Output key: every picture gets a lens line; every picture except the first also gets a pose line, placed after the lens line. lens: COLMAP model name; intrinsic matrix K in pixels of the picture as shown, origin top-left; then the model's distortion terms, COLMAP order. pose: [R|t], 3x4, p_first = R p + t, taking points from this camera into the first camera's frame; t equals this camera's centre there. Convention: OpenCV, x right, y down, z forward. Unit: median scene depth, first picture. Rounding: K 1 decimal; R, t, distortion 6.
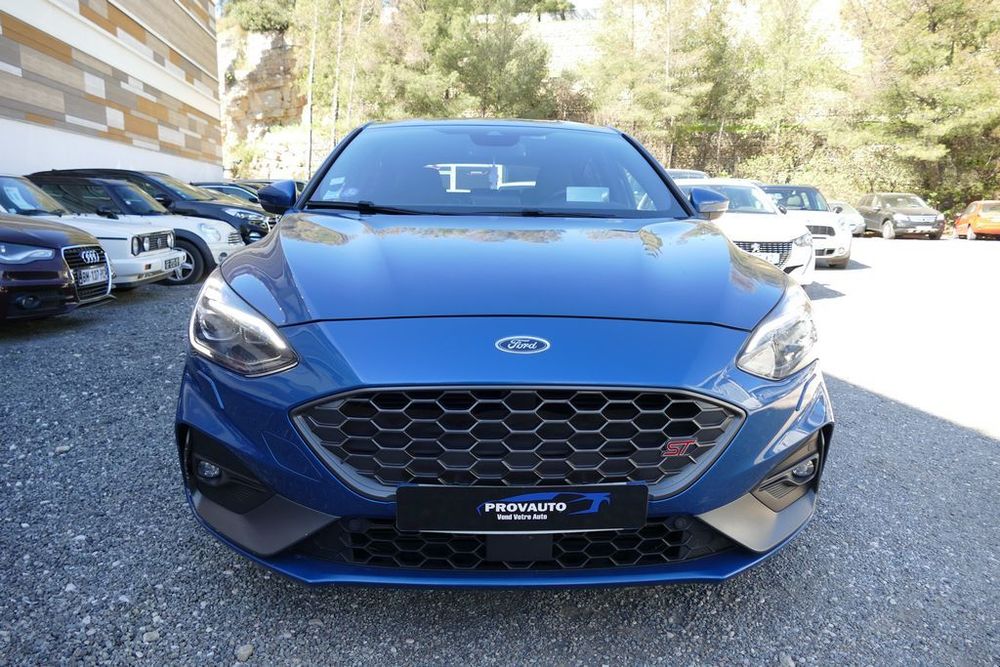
lens RADIAL K [[714.5, 0, 497.9], [0, 714.5, 334.9], [0, 0, 1]] dist [-0.018726, 0.005805]
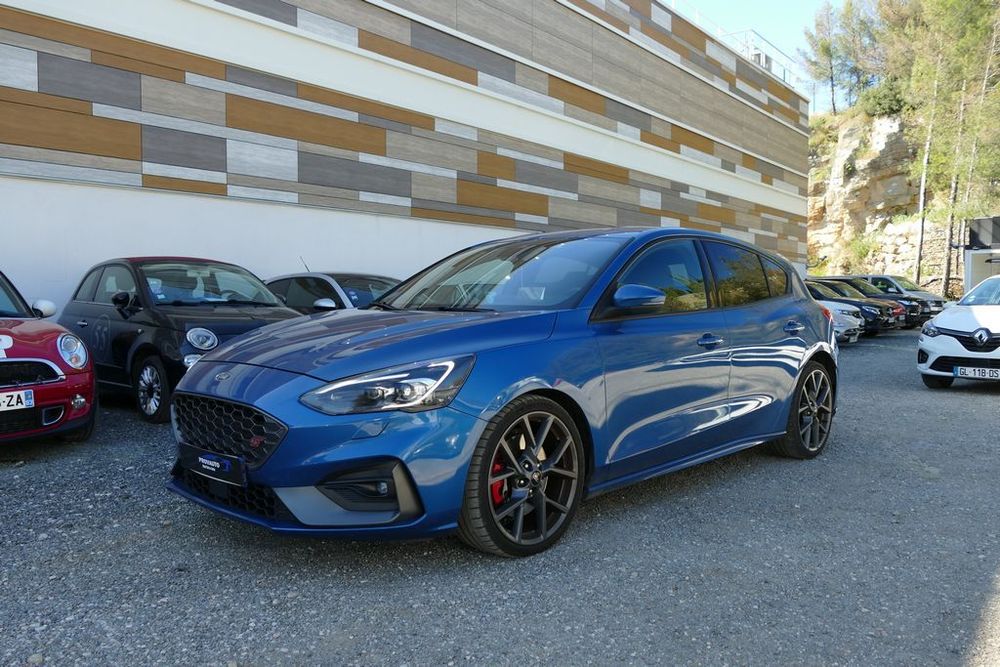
lens RADIAL K [[791.6, 0, 507.1], [0, 791.6, 334.1], [0, 0, 1]] dist [0.002956, 0.000321]
pose [[0.695597, 0.023147, -0.718059, 0.096395], [-0.124784, 0.988182, -0.089026, -0.000212], [0.707512, 0.151529, 0.690265, 0.003016]]
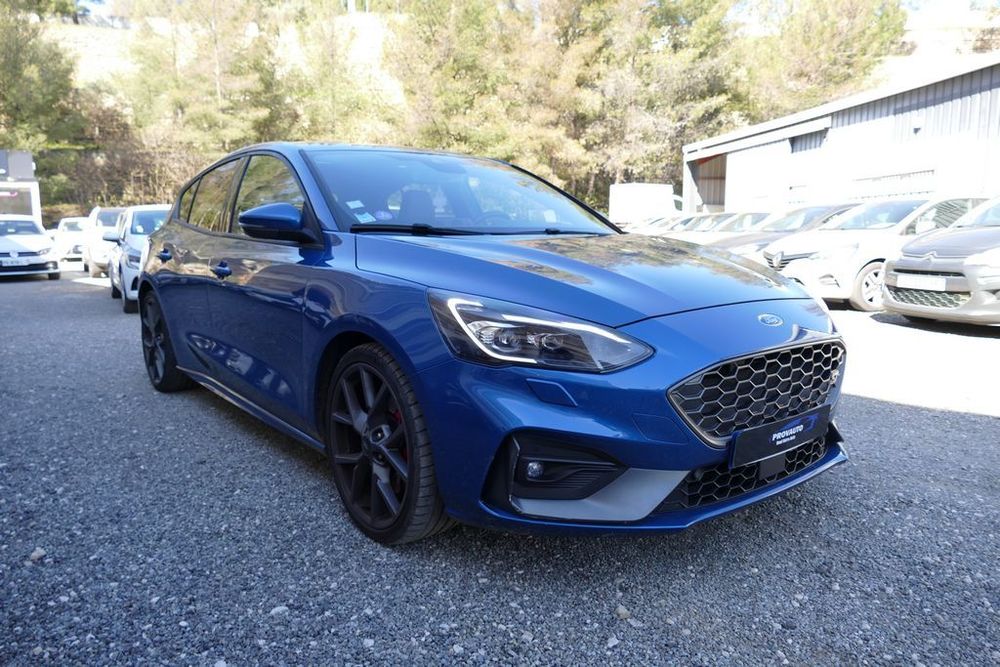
lens RADIAL K [[714.5, 0, 497.3], [0, 714.5, 338.2], [0, 0, 1]] dist [-0.018726, 0.005805]
pose [[0.807933, -0.106312, 0.579605, -0.057530], [0.122359, 0.992420, 0.011470, -0.001566], [-0.576431, 0.061652, 0.814817, 0.007585]]
